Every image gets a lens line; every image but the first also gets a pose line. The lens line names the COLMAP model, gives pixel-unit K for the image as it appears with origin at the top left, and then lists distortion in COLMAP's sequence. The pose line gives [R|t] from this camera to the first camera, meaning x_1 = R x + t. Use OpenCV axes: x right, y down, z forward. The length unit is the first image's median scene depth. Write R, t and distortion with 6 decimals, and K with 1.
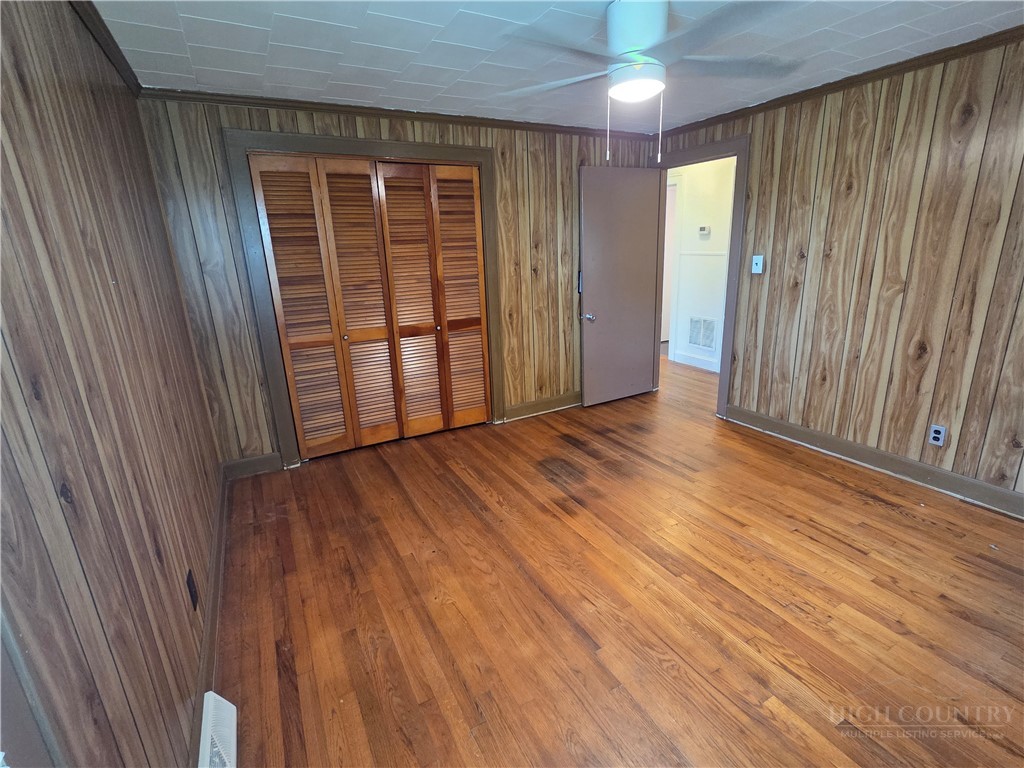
lens RADIAL K [[483.3, 0, 521.1], [0, 483.3, 379.2], [0, 0, 1]] dist [0.000013, -0.002098]
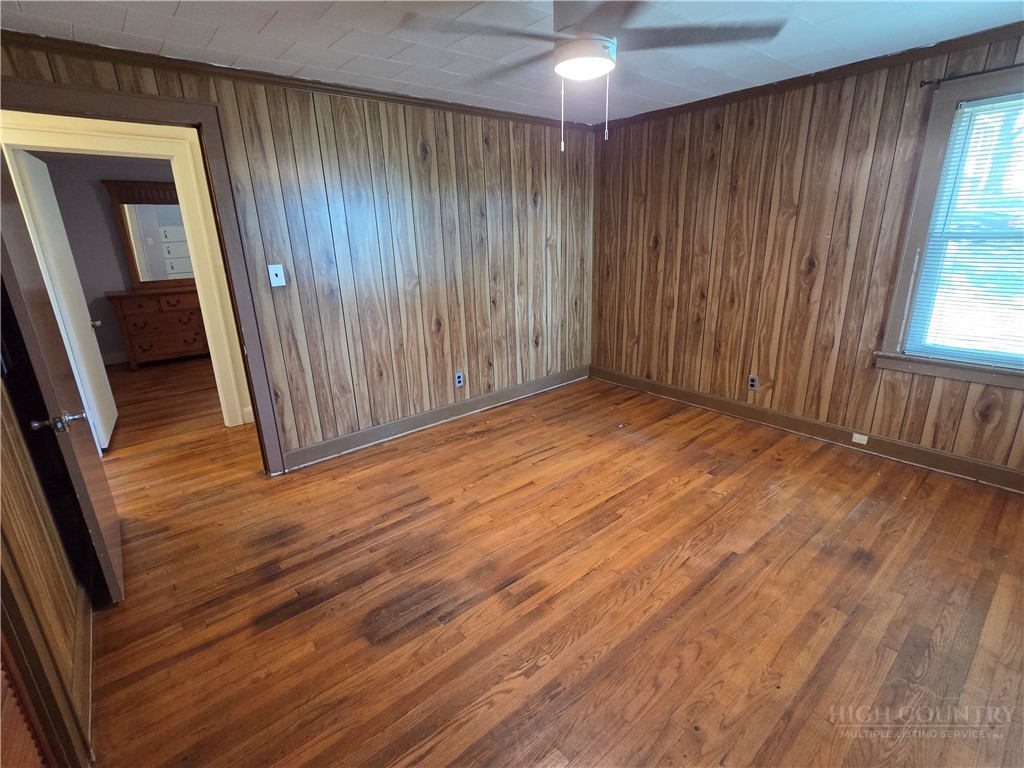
lens RADIAL K [[483.3, 0, 518.1], [0, 483.3, 382.9], [0, 0, 1]] dist [0.000013, -0.002098]
pose [[-0.190525, -0.256722, 0.947520, -0.459911], [0.299415, 0.904014, 0.305140, -0.224798], [-0.934907, 0.341838, -0.095371, 0.849253]]
